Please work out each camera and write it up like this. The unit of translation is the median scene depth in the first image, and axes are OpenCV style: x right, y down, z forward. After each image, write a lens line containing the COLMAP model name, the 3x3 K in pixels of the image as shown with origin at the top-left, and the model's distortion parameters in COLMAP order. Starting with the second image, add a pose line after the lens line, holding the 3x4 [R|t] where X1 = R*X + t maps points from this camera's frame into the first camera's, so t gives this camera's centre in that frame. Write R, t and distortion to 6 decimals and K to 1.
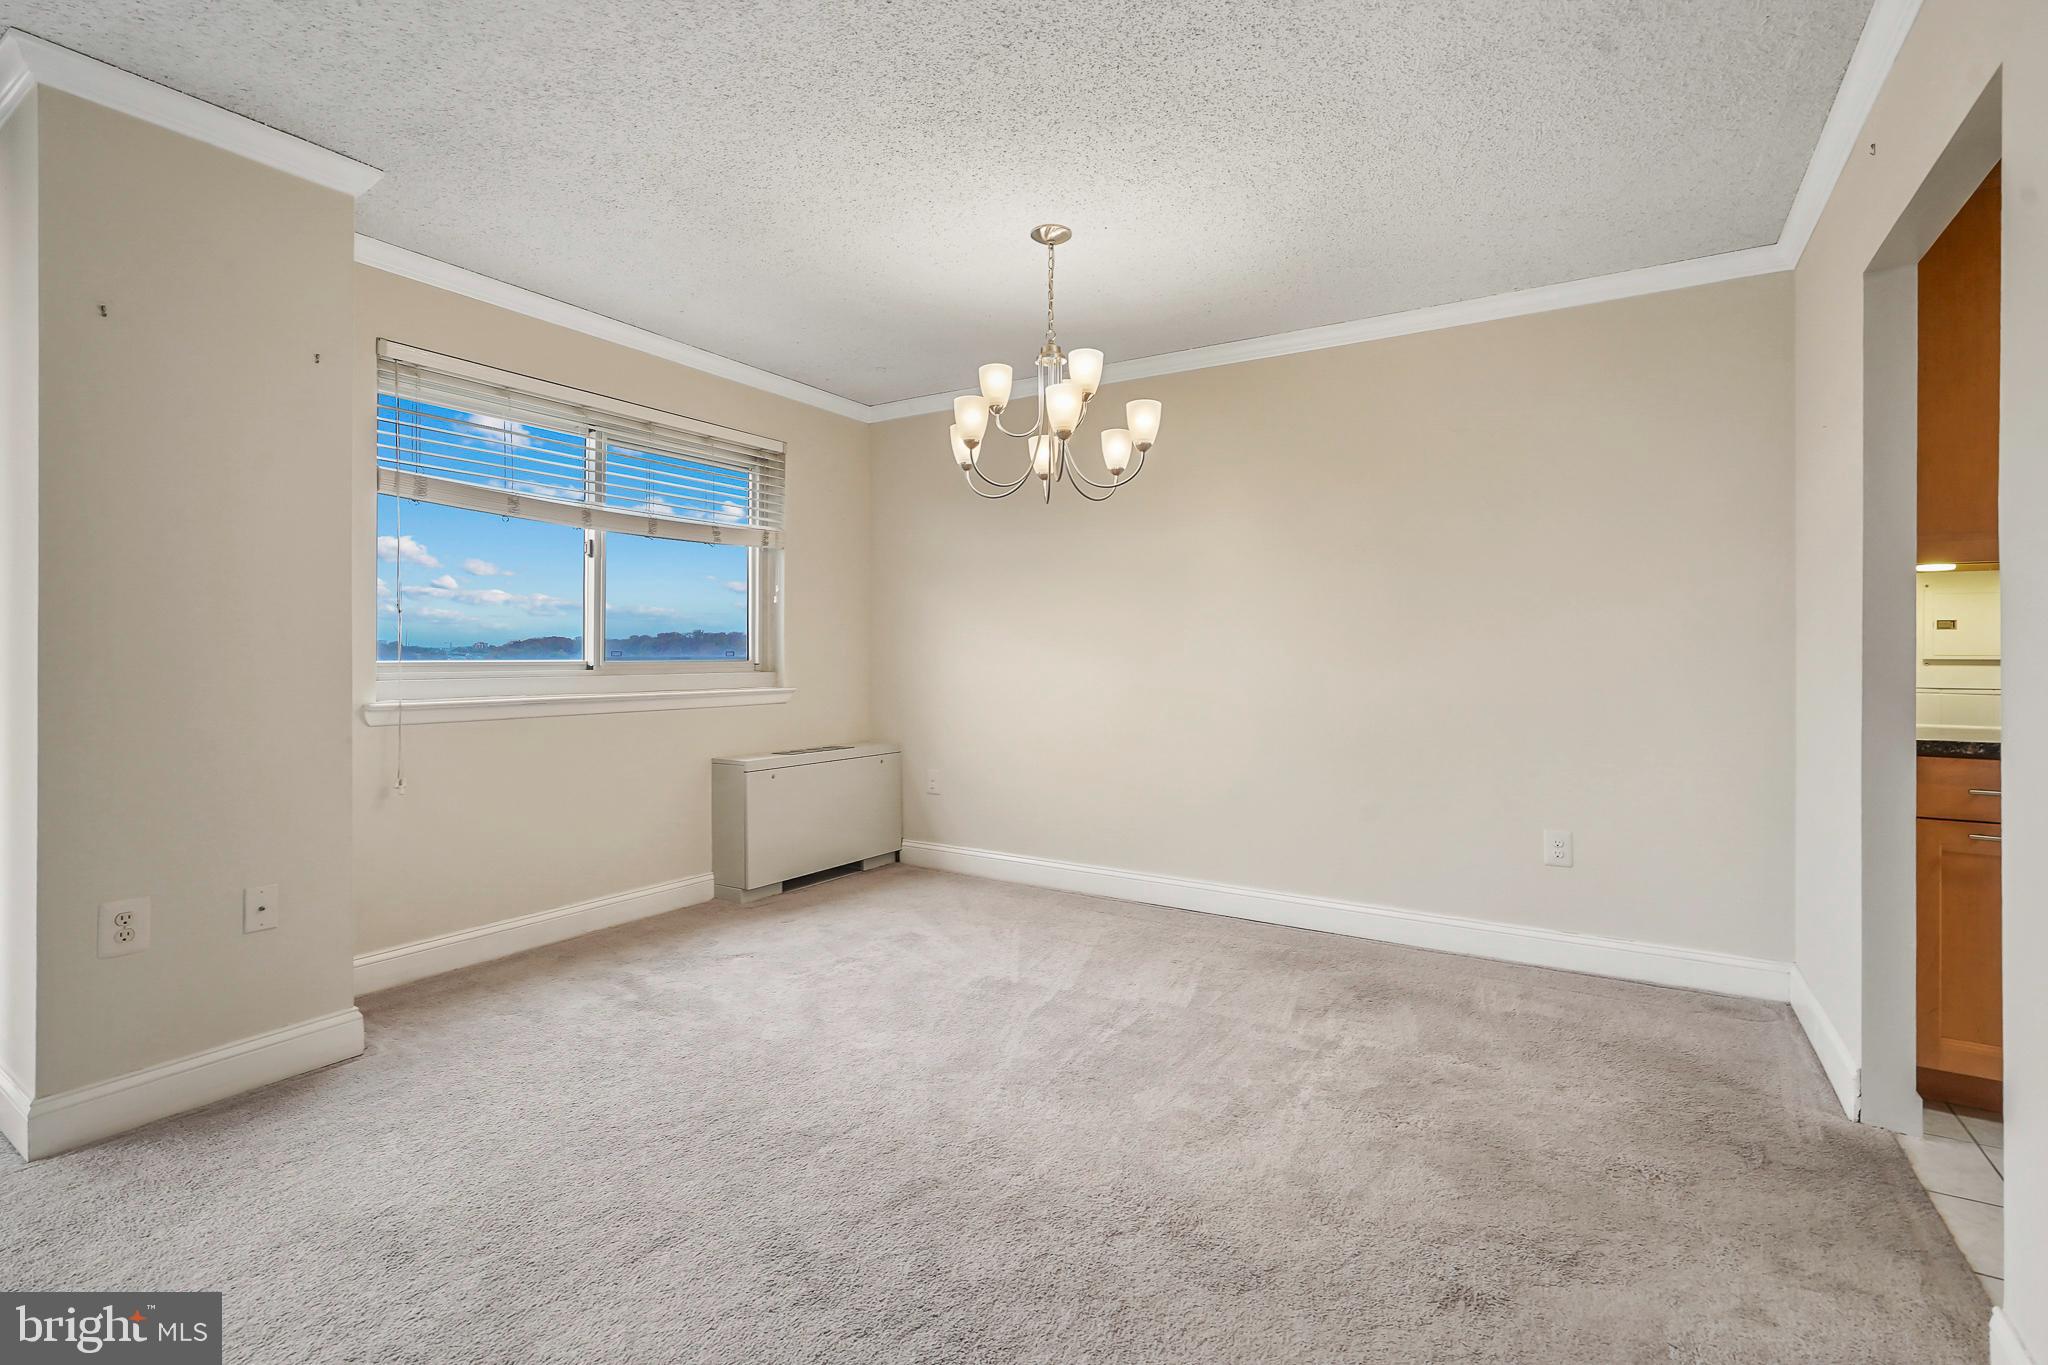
lens RADIAL K [[950.9, 0, 1024.0], [0, 950.9, 682.5], [0, 0, 1]] dist [-0.001011, -0.000122]
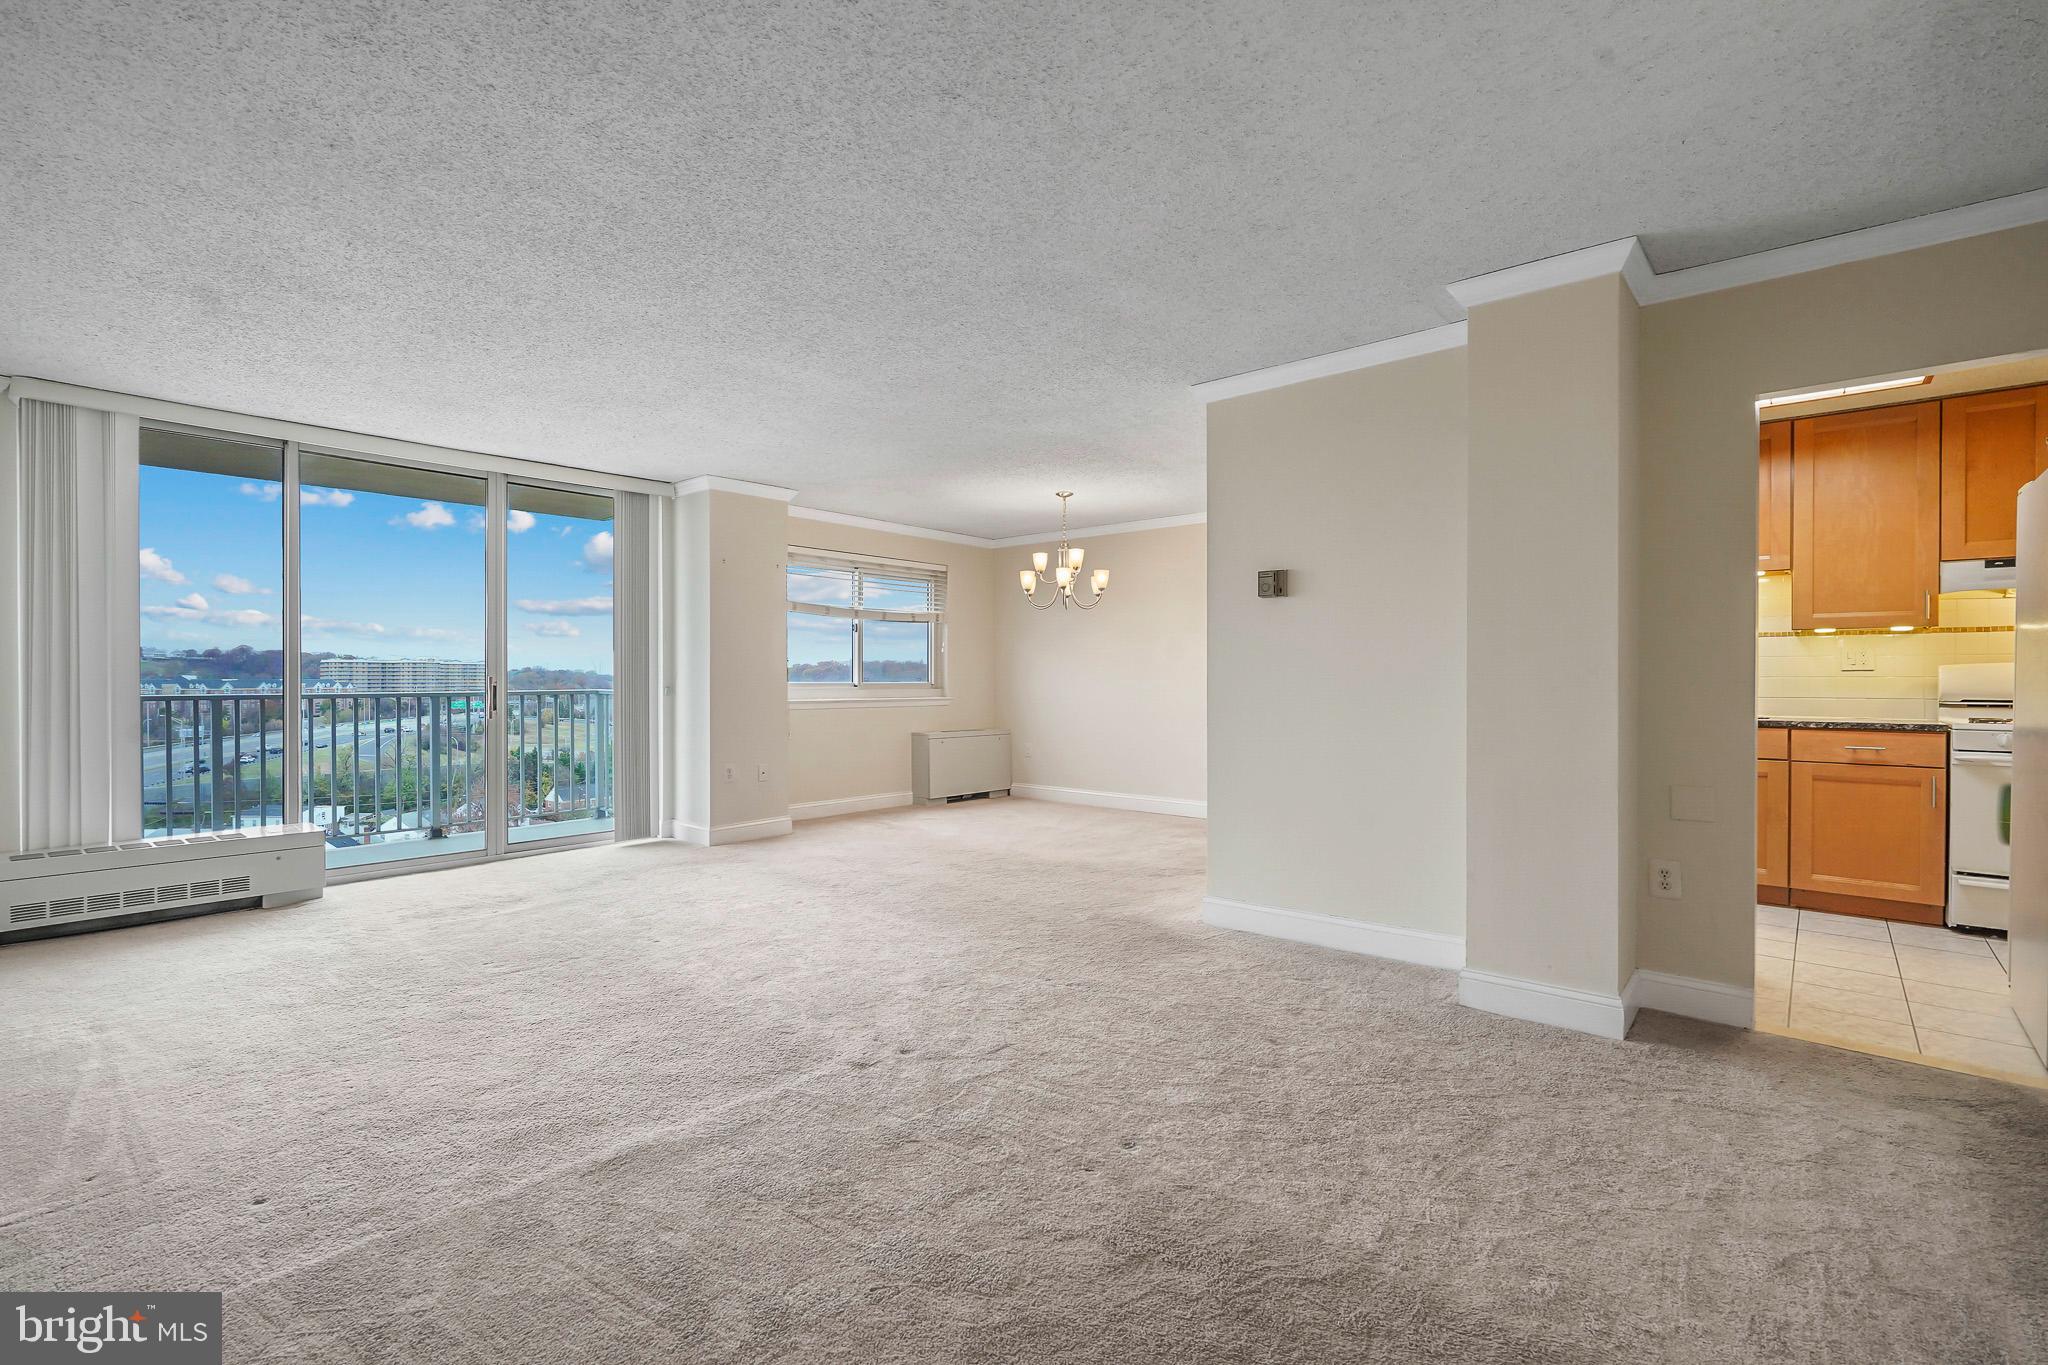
lens RADIAL K [[950.9, 0, 1024.0], [0, 950.9, 682.5], [0, 0, 1]] dist [-0.001011, -0.000122]
pose [[0.988911, -0.005910, -0.148394, 0.192149], [0.001904, 0.999630, -0.027126, 0.031060], [0.148500, 0.026543, 0.988556, -0.908684]]
